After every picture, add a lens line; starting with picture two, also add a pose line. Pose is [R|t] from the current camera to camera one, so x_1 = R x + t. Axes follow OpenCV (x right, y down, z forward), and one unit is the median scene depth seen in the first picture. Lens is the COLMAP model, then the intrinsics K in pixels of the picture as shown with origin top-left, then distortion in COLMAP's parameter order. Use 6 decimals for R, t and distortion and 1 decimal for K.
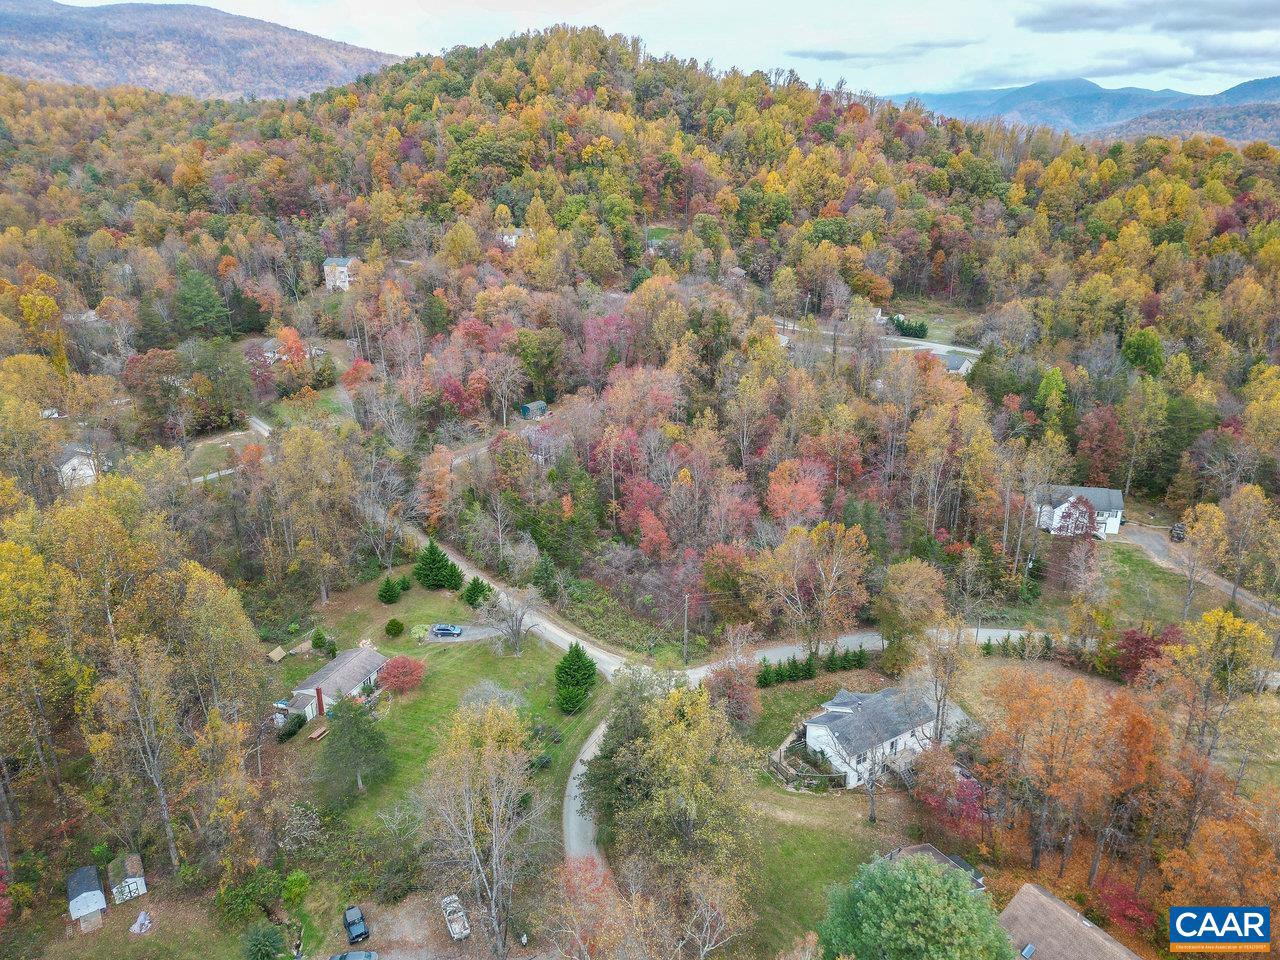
lens RADIAL K [[892.7, 0, 640.0], [0, 892.7, 480.0], [0, 0, 1]] dist [0.086750, -0.067312]
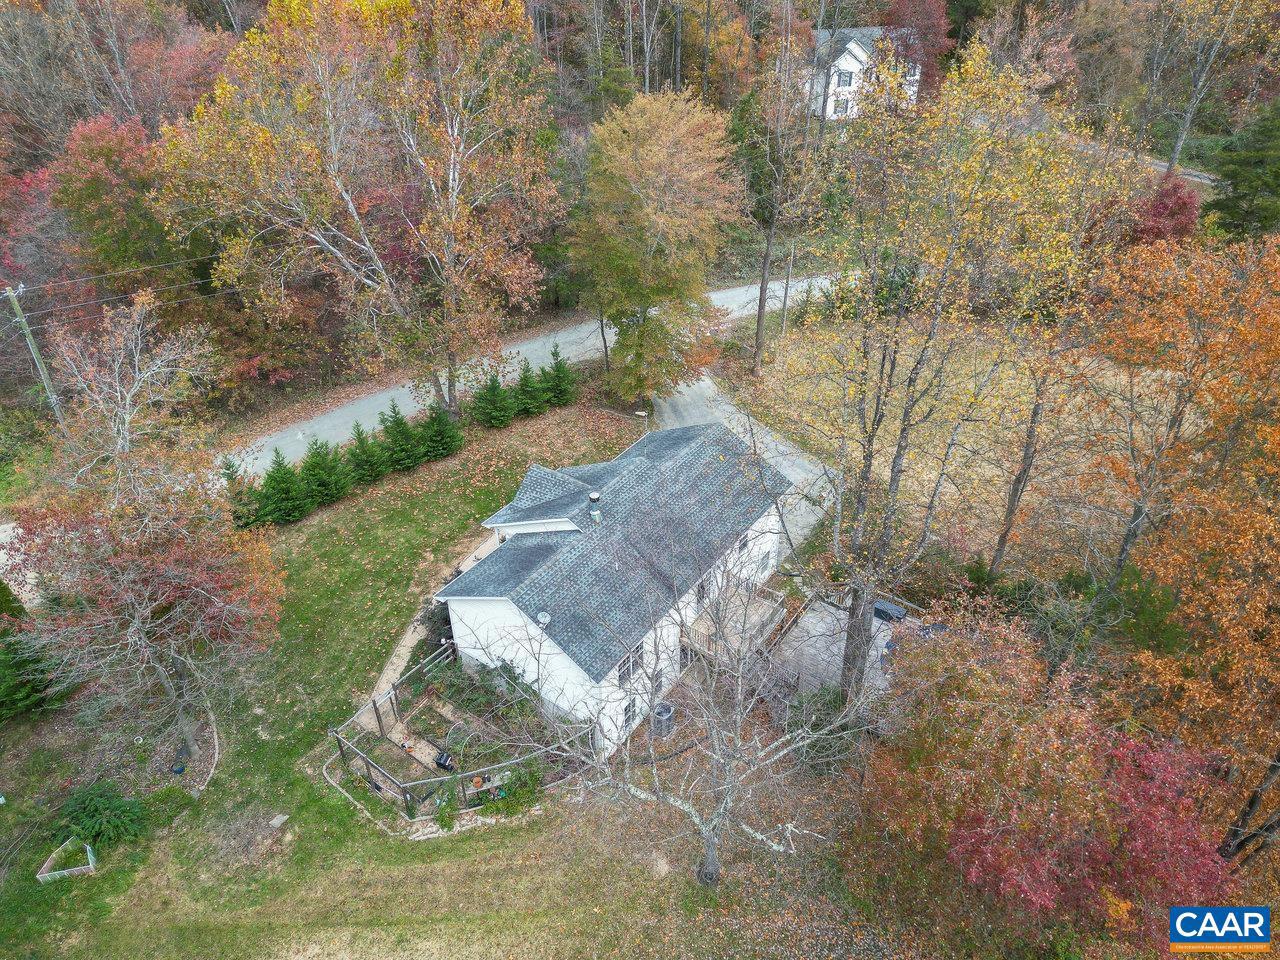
lens RADIAL K [[892.7, 0, 640.0], [0, 892.7, 480.0], [0, 0, 1]] dist [0.086750, -0.067312]
pose [[0.915944, -0.225502, 0.331957, 0.141228], [0.137054, 0.953233, 0.269376, 0.144968], [-0.377177, -0.201237, 0.904014, 0.647151]]
